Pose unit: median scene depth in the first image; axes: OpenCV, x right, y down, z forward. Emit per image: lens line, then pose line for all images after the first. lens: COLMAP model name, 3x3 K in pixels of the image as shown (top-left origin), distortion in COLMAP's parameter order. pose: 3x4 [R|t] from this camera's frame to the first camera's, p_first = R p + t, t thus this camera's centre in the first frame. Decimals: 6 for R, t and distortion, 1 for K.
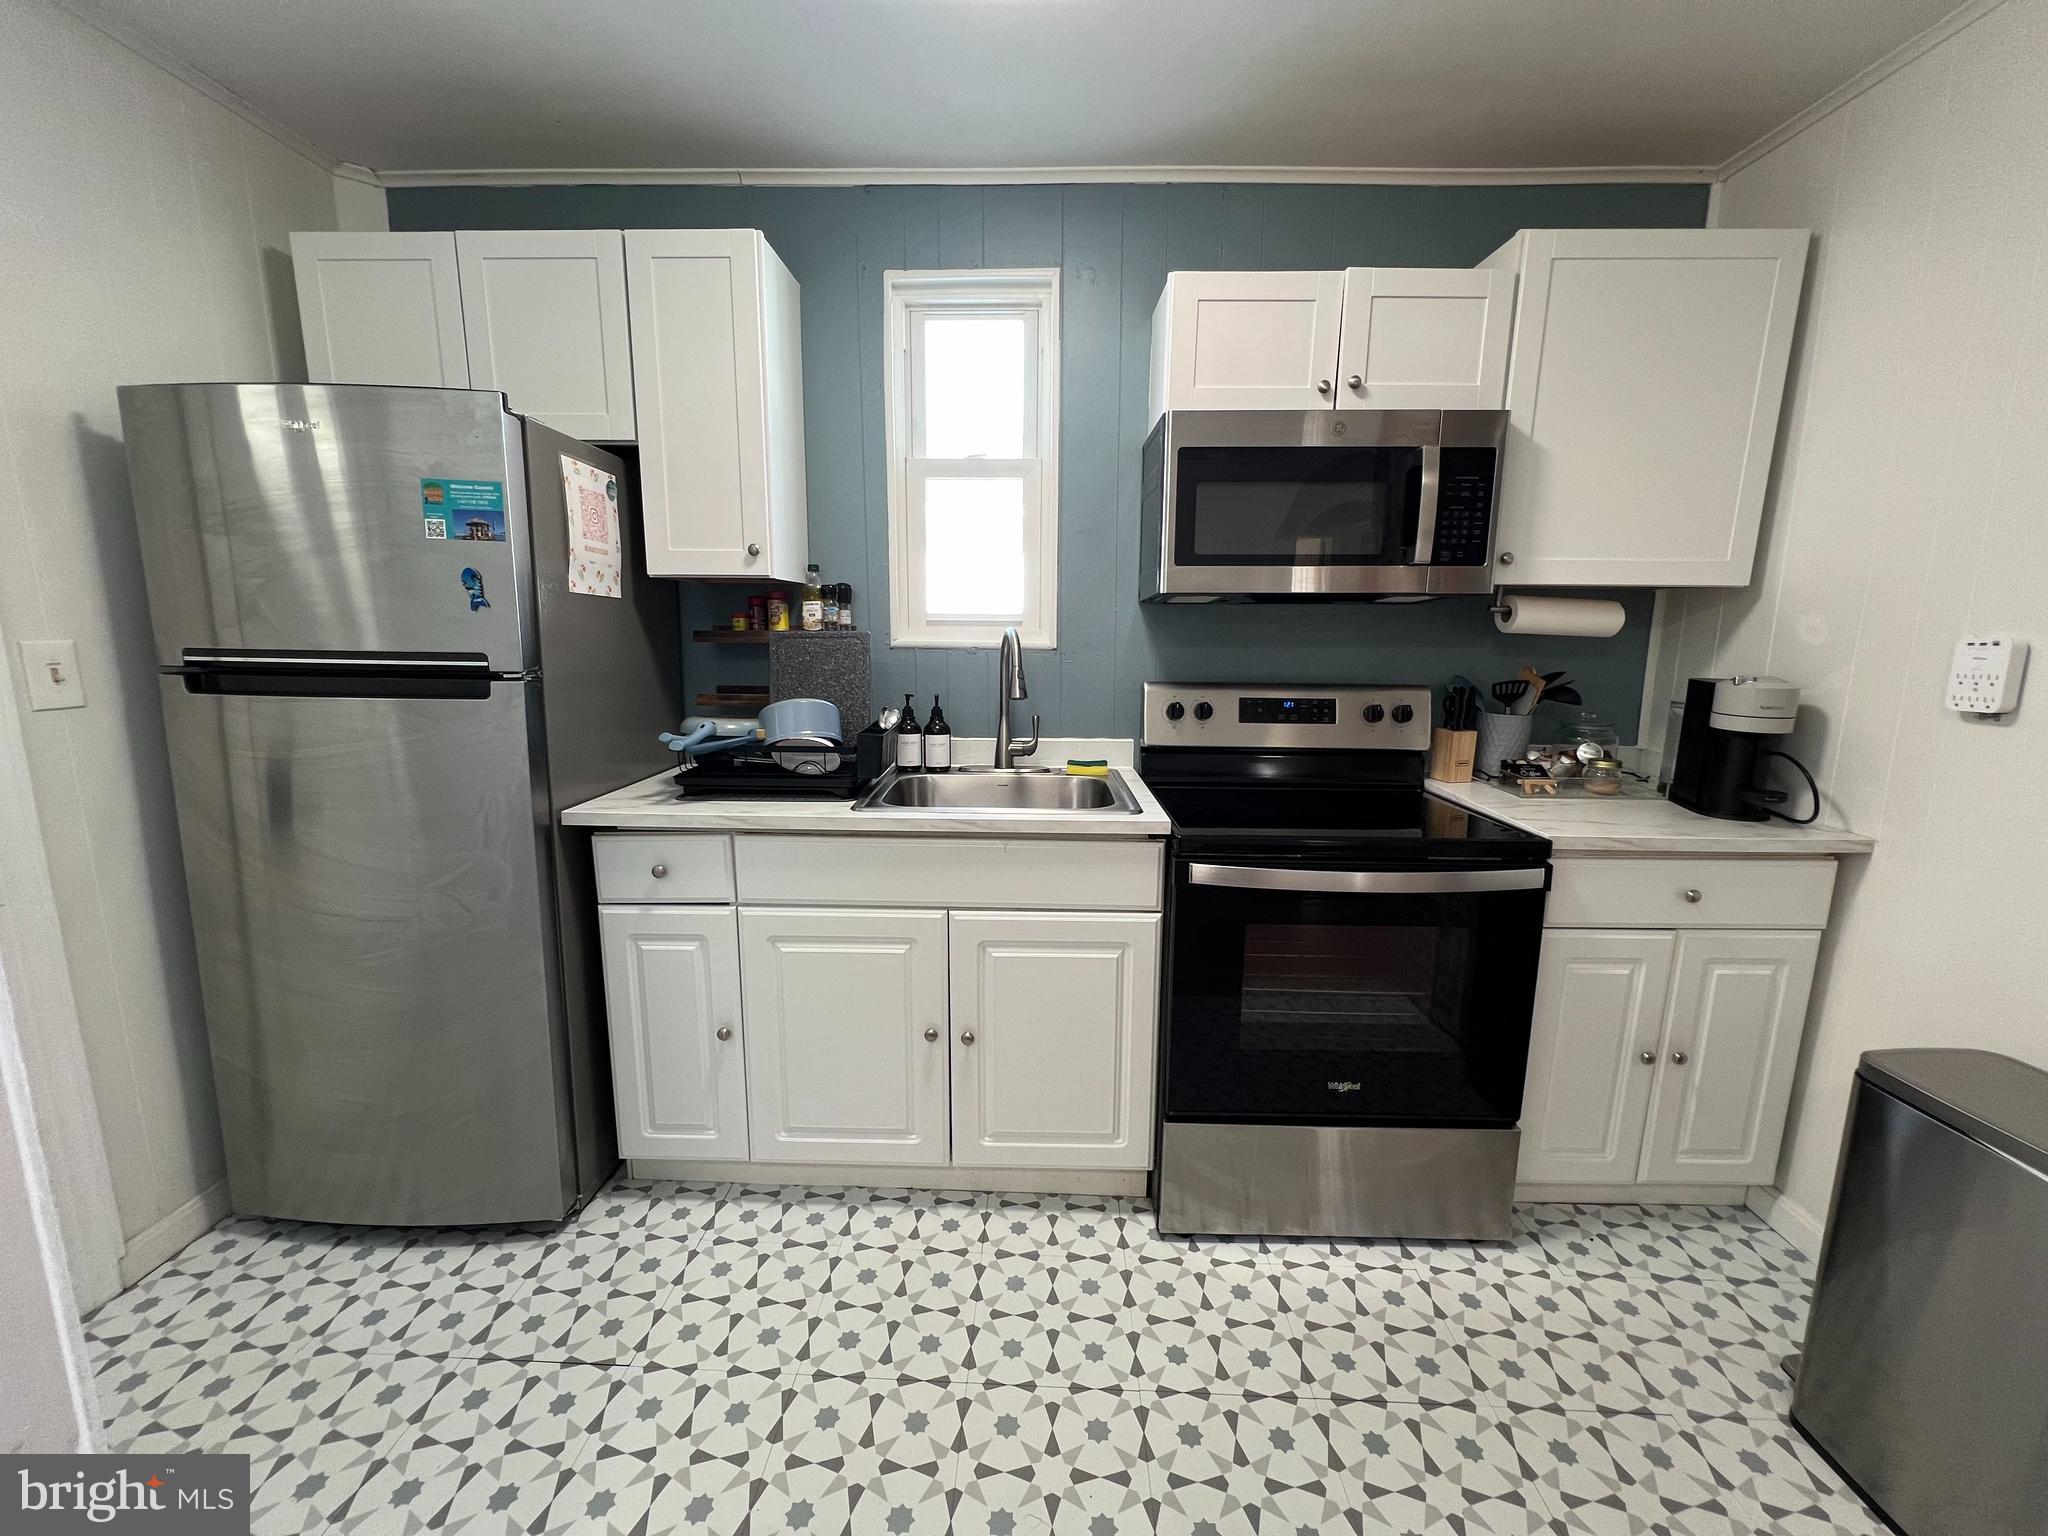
lens RADIAL K [[822.8, 0, 1026.9], [0, 822.8, 762.7], [0, 0, 1]] dist [-0.000345, 0.000589]
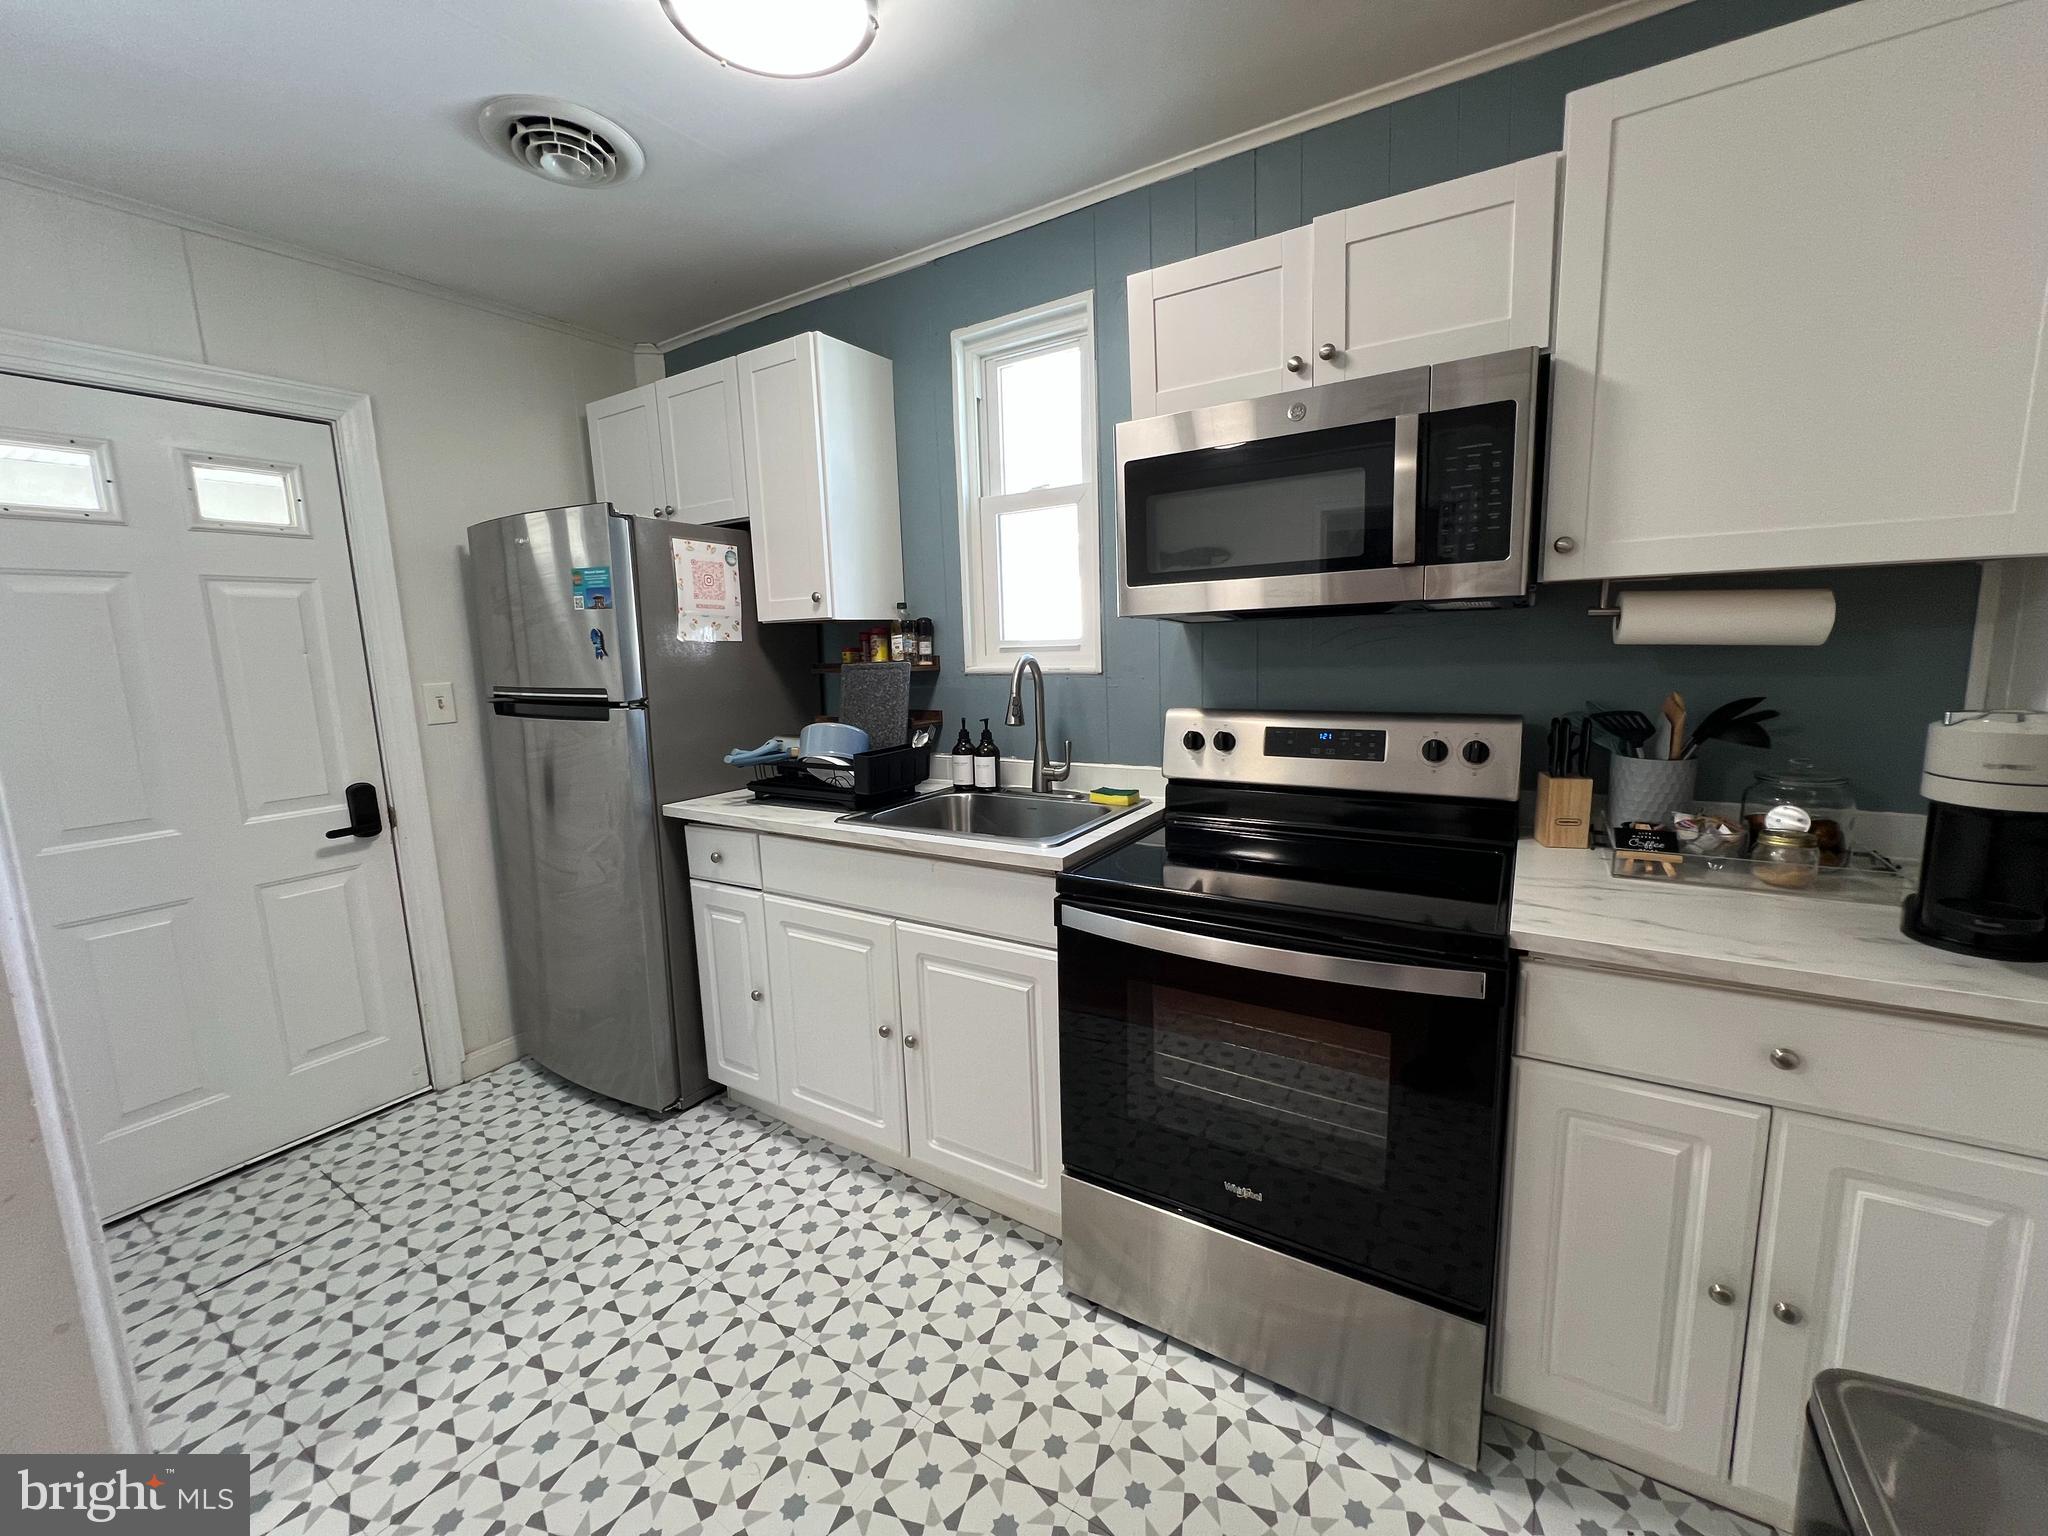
lens RADIAL K [[822.8, 0, 1019.2], [0, 822.8, 763.4], [0, 0, 1]] dist [-0.000345, 0.000589]
pose [[0.858055, 0.041031, -0.511916, 0.564608], [-0.046913, 0.998898, 0.001429, -0.034645], [0.511411, 0.022789, 0.859034, 0.136945]]
